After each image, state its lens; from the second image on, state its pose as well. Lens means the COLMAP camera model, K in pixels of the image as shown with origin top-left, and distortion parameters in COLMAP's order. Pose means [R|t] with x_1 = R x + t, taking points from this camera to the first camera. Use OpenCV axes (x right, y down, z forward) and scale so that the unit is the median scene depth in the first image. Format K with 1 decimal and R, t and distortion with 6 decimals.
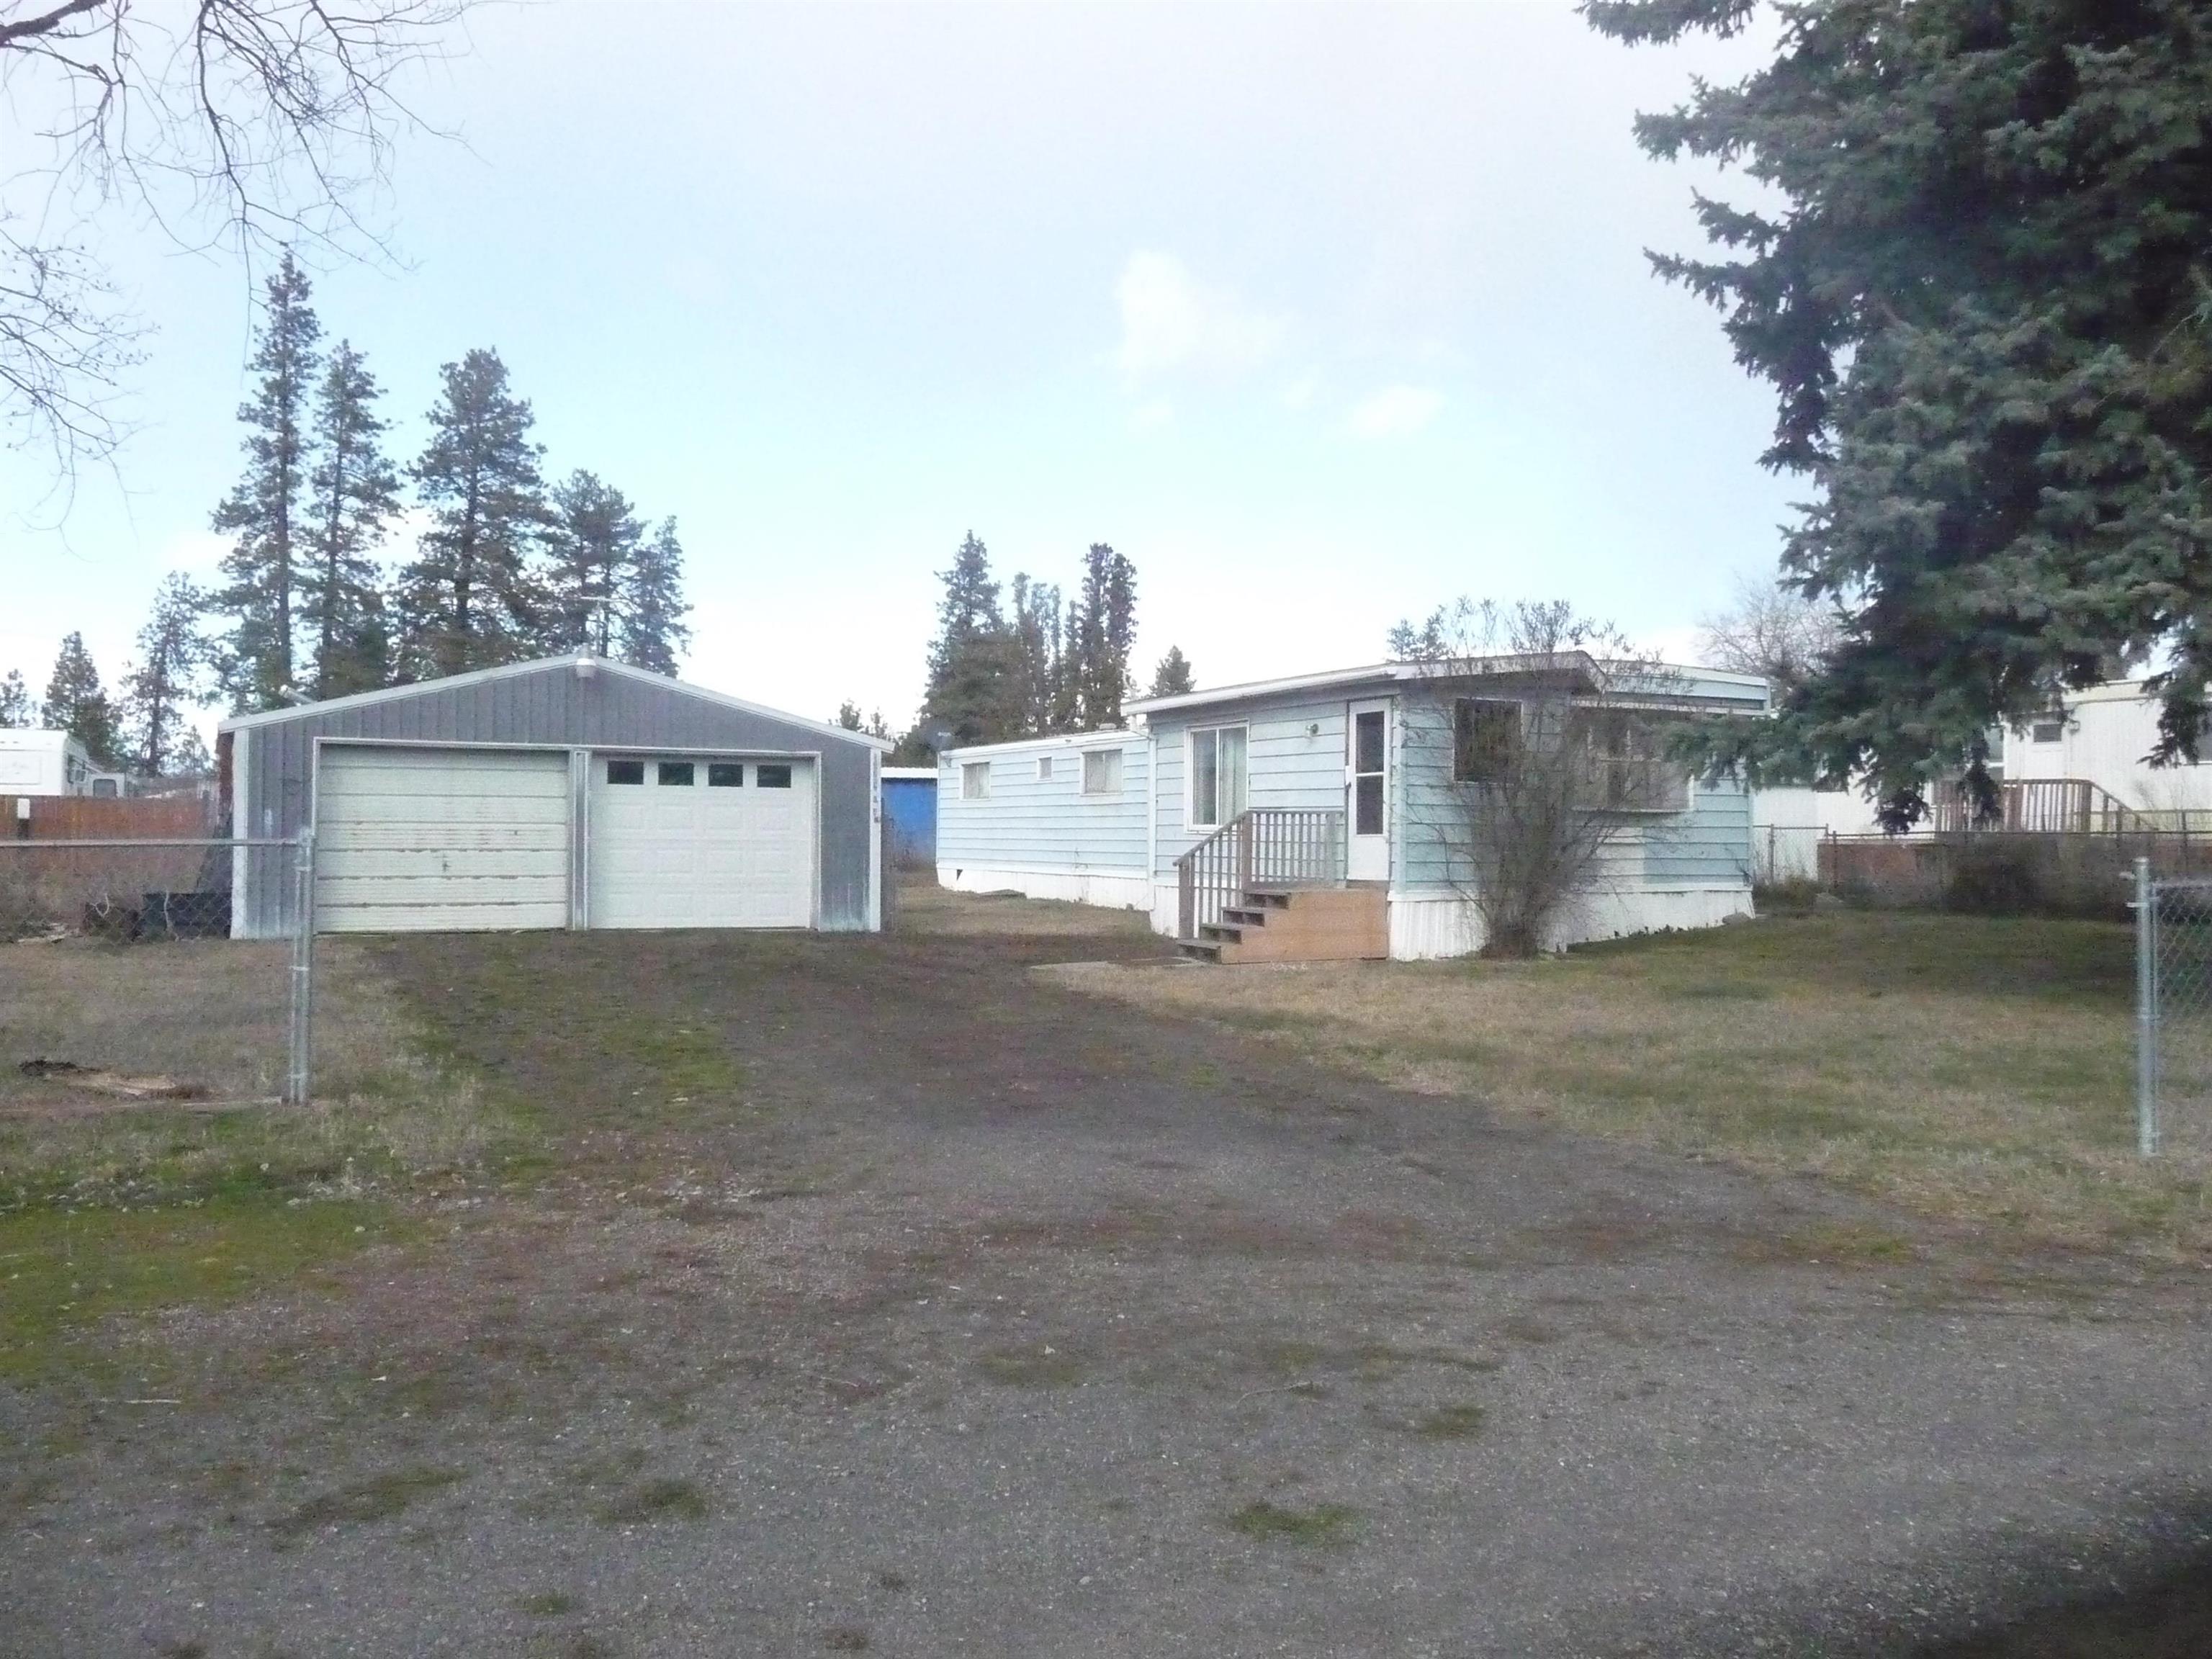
lens RADIAL K [[1833.6, 0, 1098.9], [0, 1833.6, 808.3], [0, 0, 1]] dist [-0.052151, 0.002344]
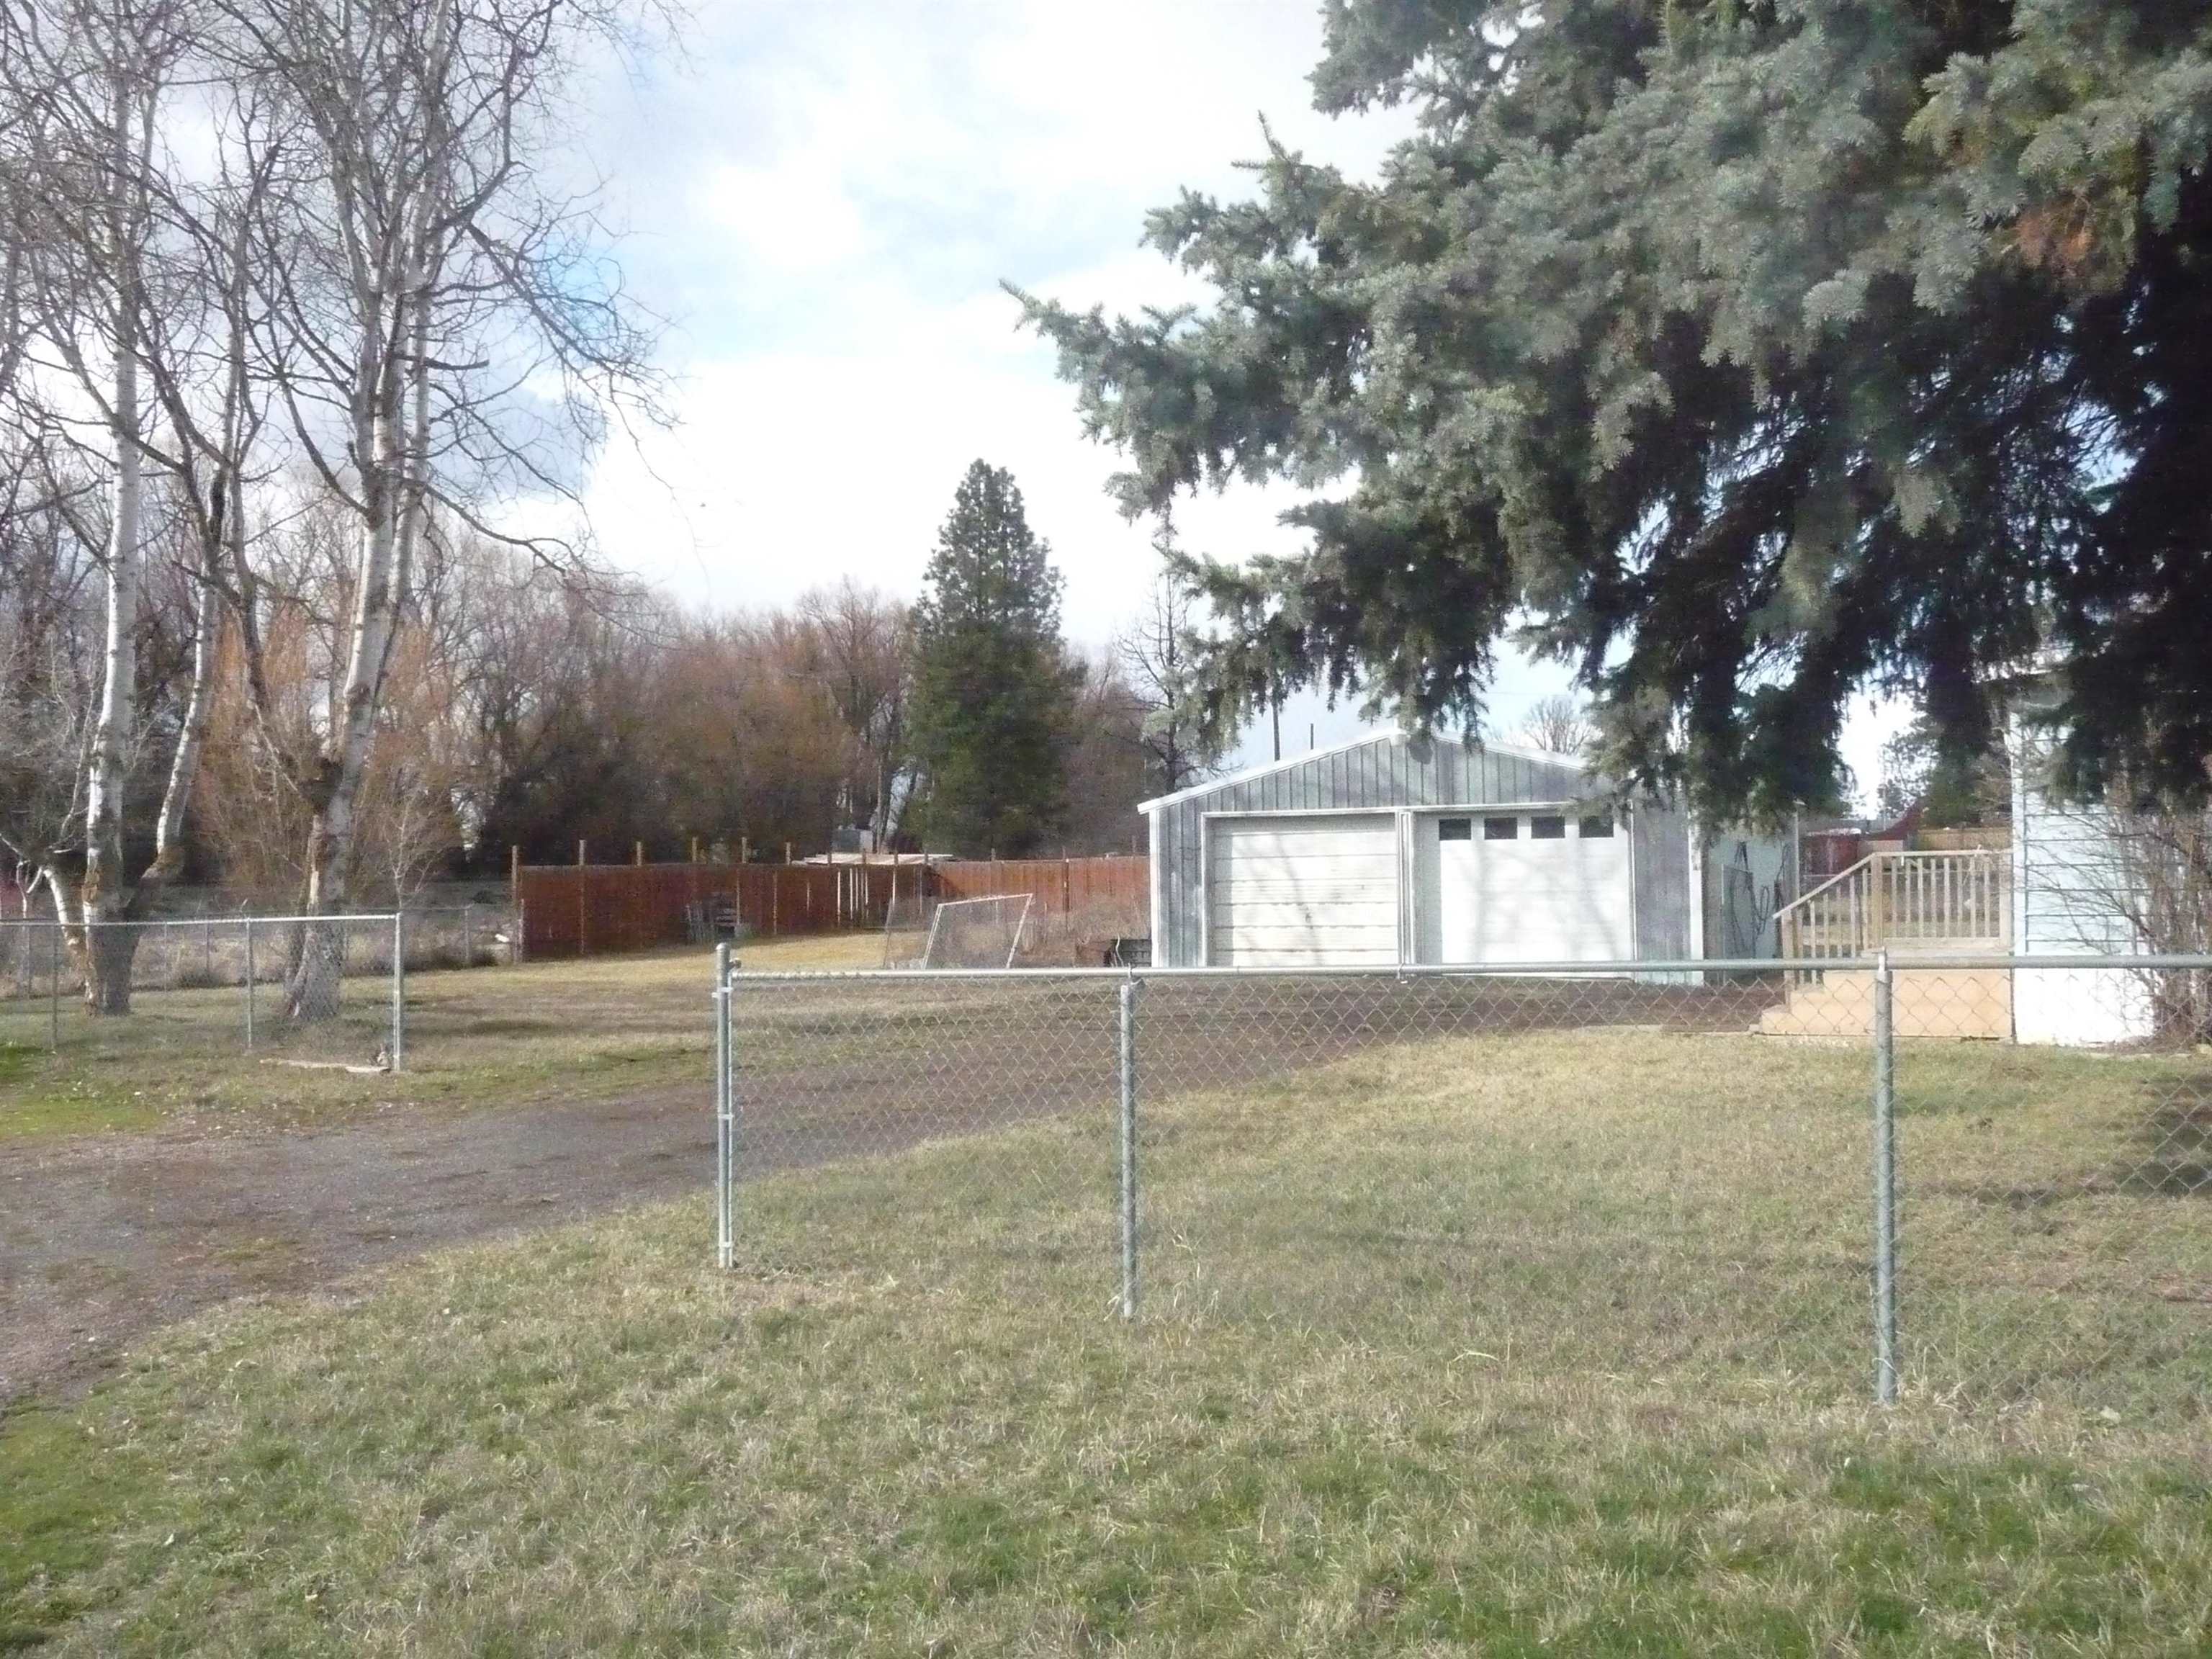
lens RADIAL K [[1824.5, 0, 1106.0], [0, 1824.5, 829.5], [0, 0, 1]] dist [-0.041751, 0.000238]
pose [[0.562297, -0.037777, -0.826072, 0.488448], [0.033581, 0.999175, -0.022835, -0.001850], [0.826253, -0.014900, 0.563102, 0.209003]]
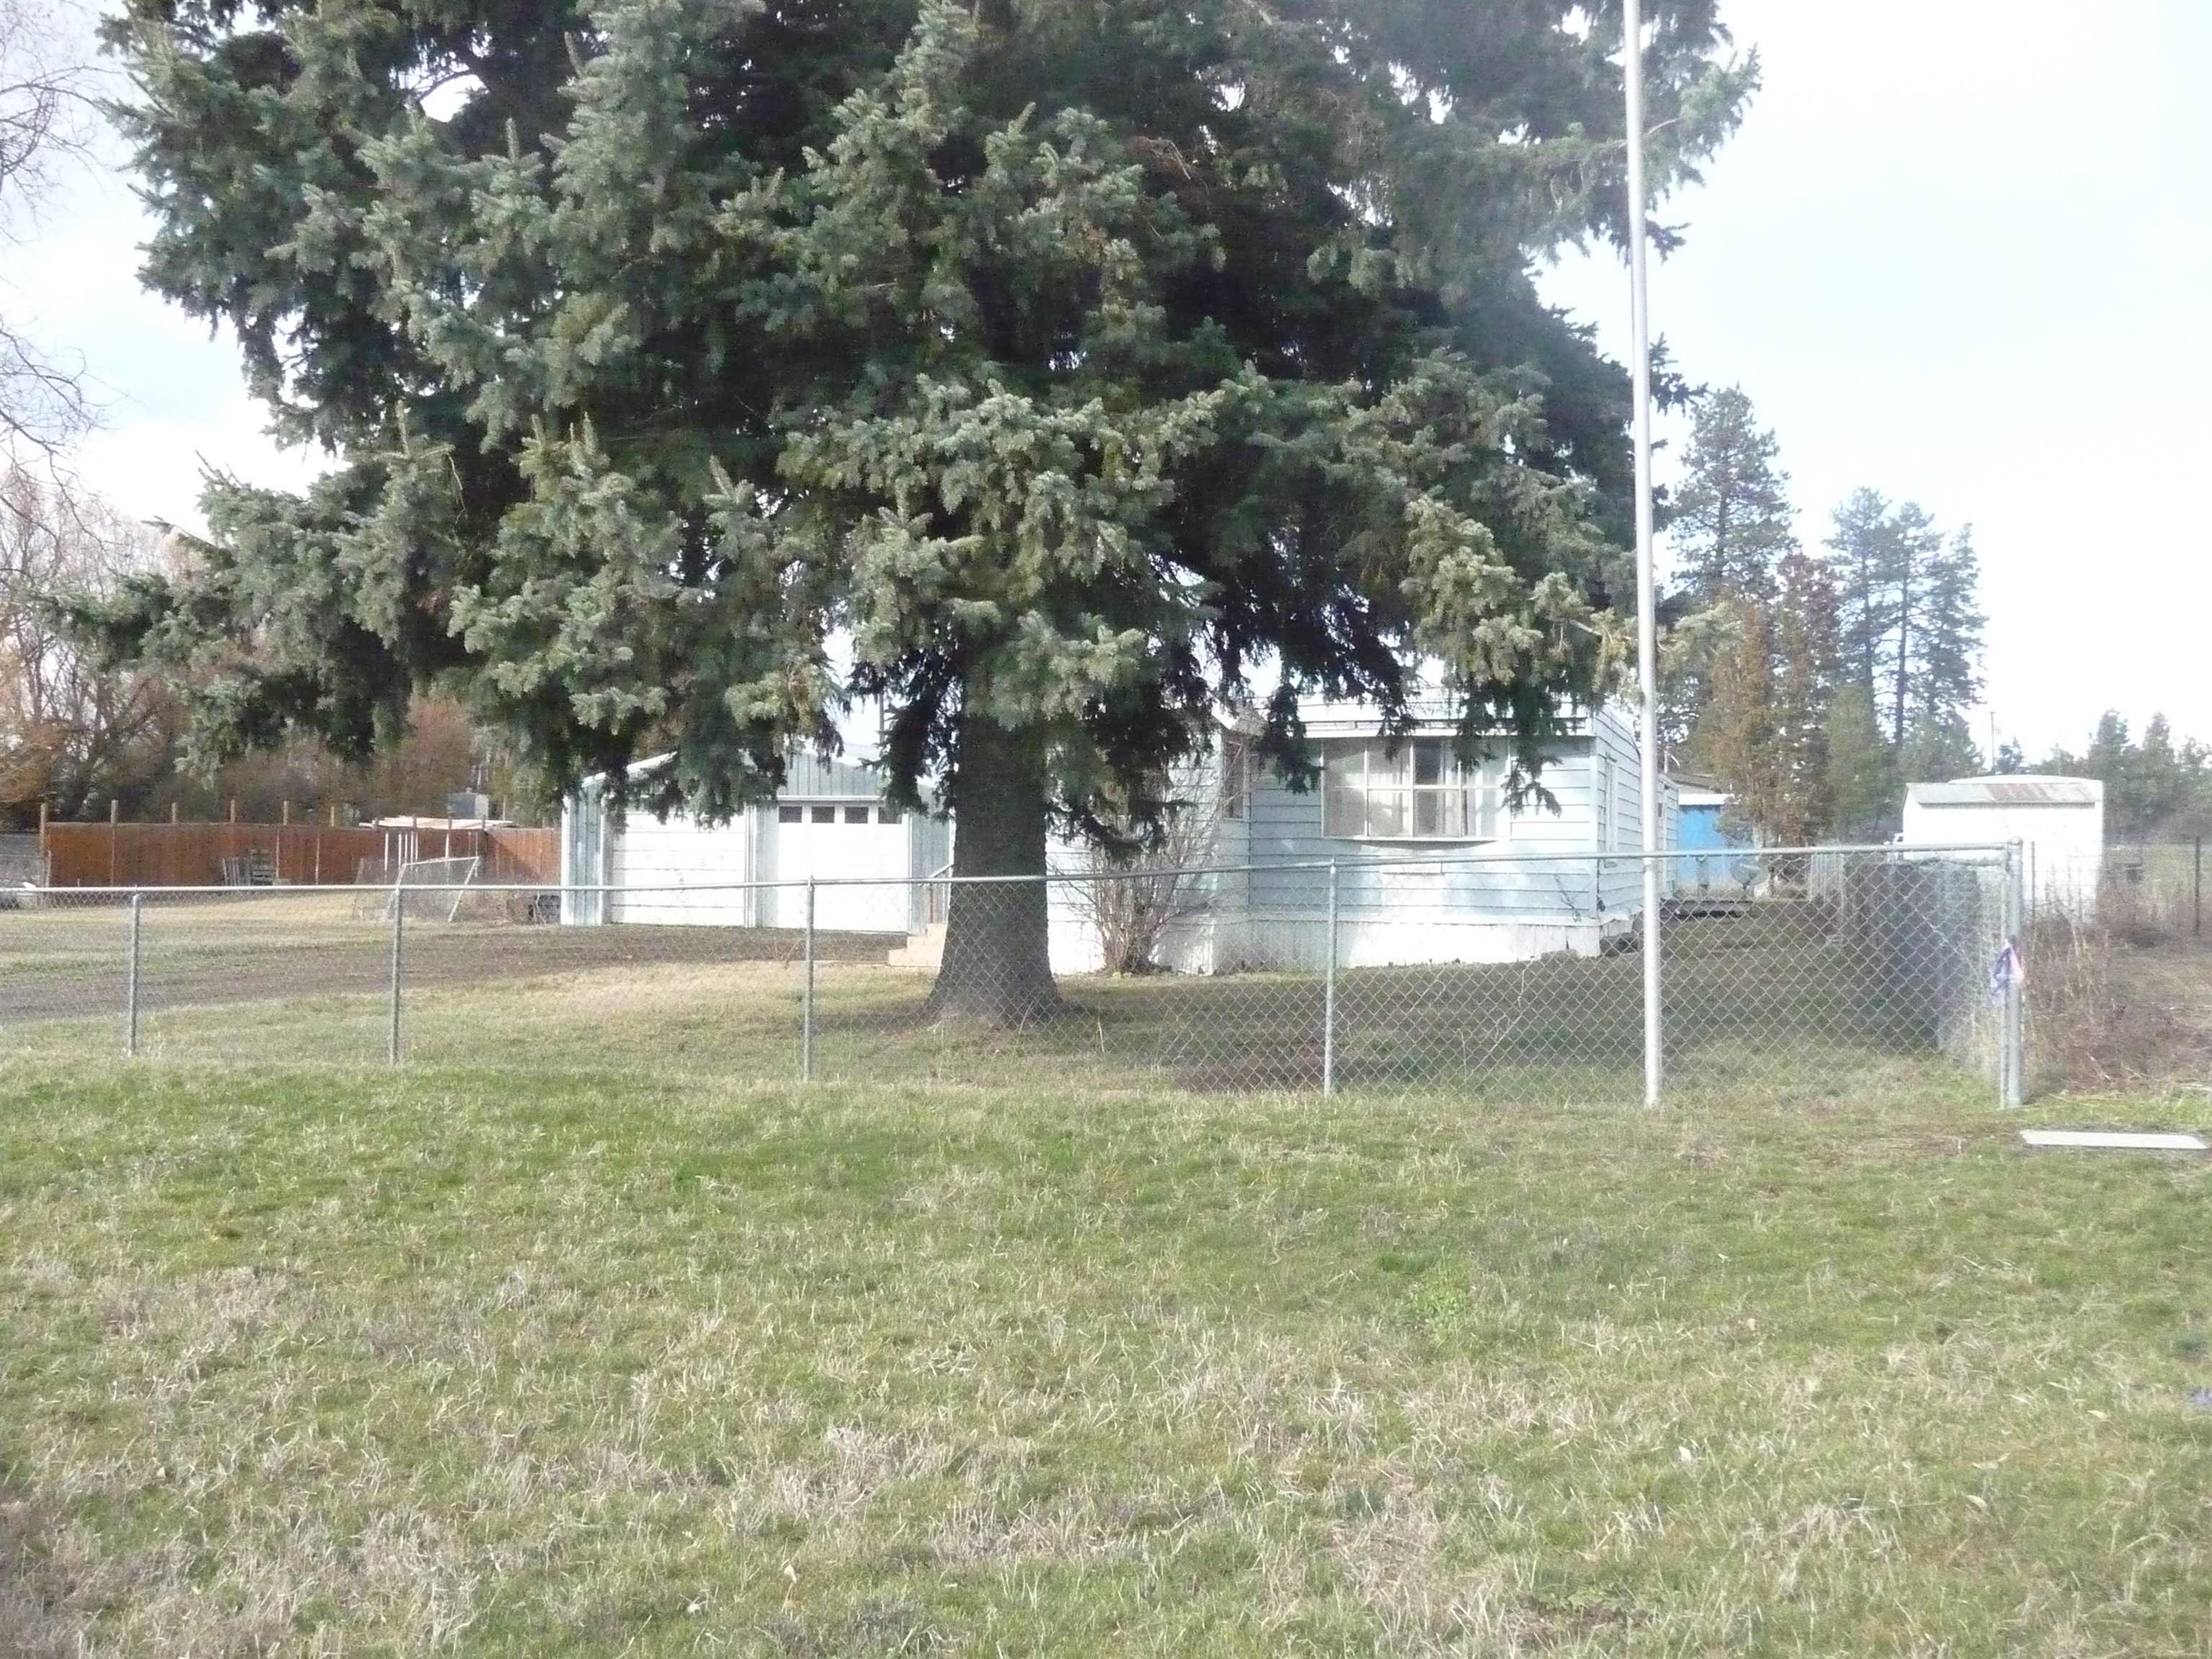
lens RADIAL K [[1833.6, 0, 1098.9], [0, 1833.6, 808.3], [0, 0, 1]] dist [-0.052151, 0.002344]
pose [[0.696658, -0.017801, -0.717182, 0.845504], [0.007533, 0.999819, -0.017498, 0.001294], [0.717363, 0.006788, 0.696666, 0.193200]]
